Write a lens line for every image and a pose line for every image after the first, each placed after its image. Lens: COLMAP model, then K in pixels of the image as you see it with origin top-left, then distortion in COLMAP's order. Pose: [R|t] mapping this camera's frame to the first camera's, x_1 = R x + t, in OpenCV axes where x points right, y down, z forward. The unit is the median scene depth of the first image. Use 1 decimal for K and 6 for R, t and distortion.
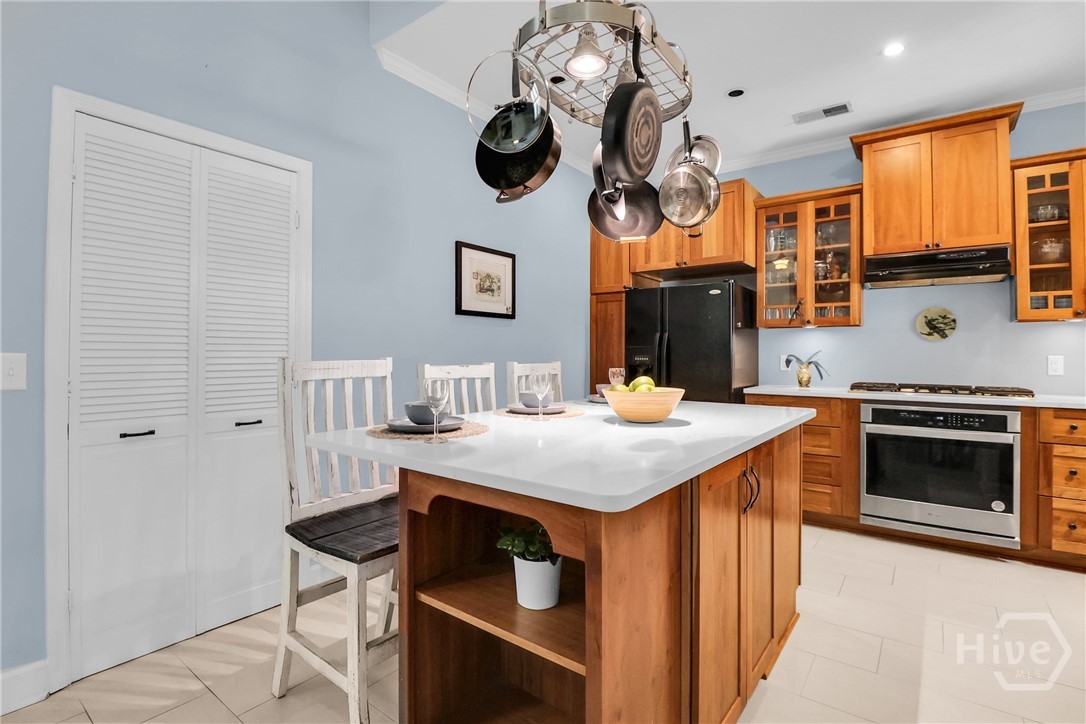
lens RADIAL K [[515.8, 0, 524.1], [0, 515.8, 352.6], [0, 0, 1]] dist [-0.001913, -0.002098]
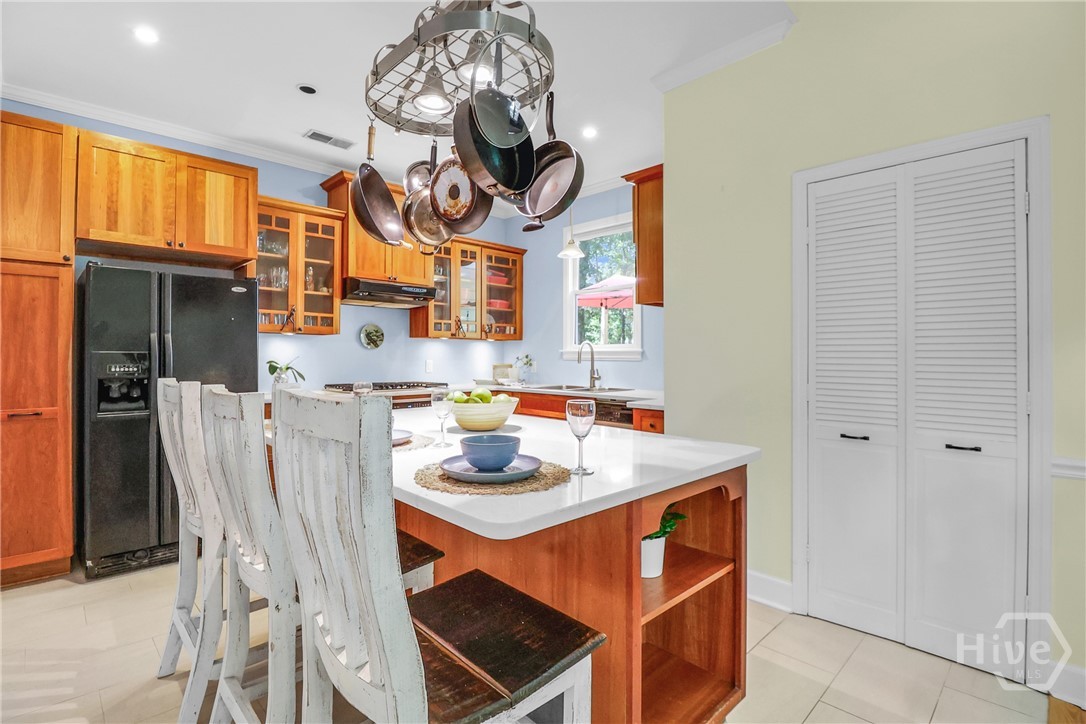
lens RADIAL K [[515.8, 0, 533.4], [0, 515.8, 353.1], [0, 0, 1]] dist [-0.001913, -0.002098]
pose [[0.134284, -0.000042, 0.990943, -0.443471], [-0.005226, 0.999986, 0.000750, -0.016125], [-0.990929, -0.005280, 0.134282, 0.425205]]
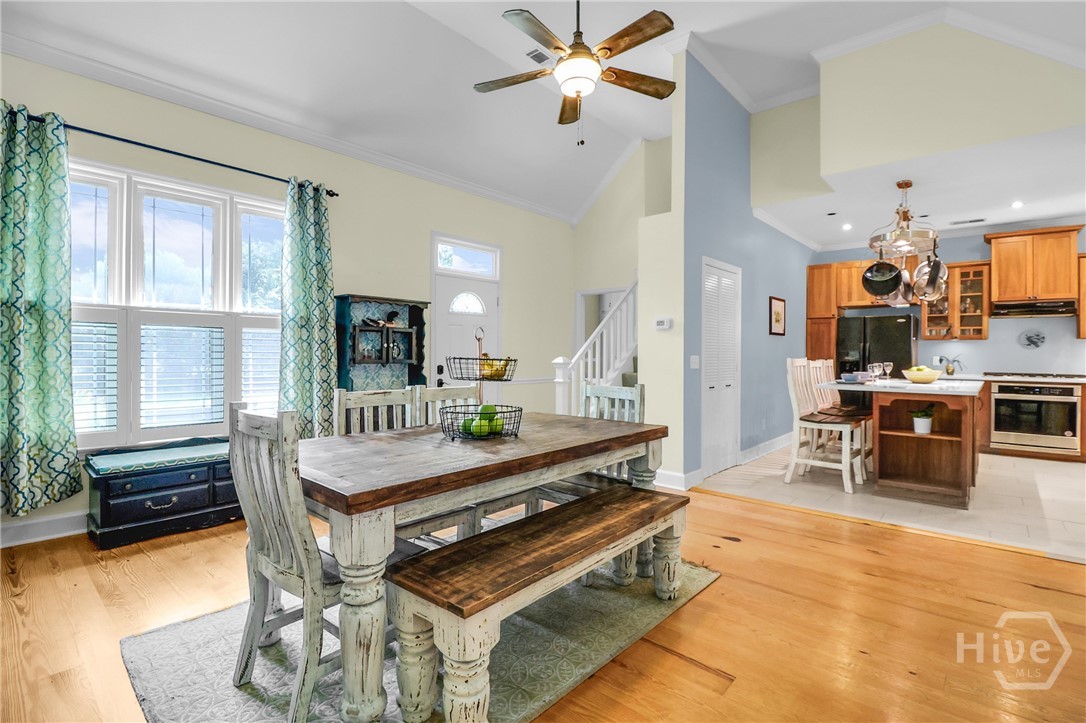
lens RADIAL K [[515.8, 0, 543.7], [0, 515.8, 358.0], [0, 0, 1]] dist [-0.001913, -0.002098]
pose [[0.998775, 0.001390, -0.049460, -0.807464], [-0.000801, 0.999929, 0.011928, -0.010629], [0.049473, -0.011874, 0.998705, -0.866744]]
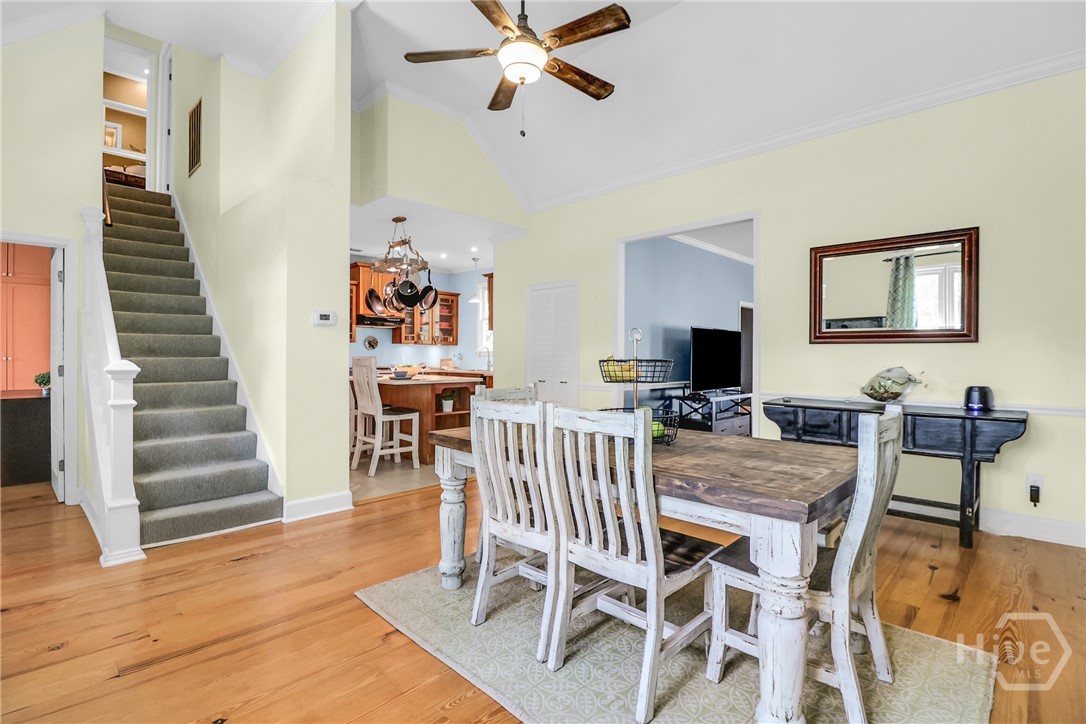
lens RADIAL K [[515.8, 0, 550.5], [0, 515.8, 361.1], [0, 0, 1]] dist [-0.001913, -0.002098]
pose [[0.100357, -0.012172, 0.994877, -1.614334], [-0.008389, 0.999879, 0.013079, -0.008409], [-0.994916, -0.009659, 0.100243, -0.112629]]
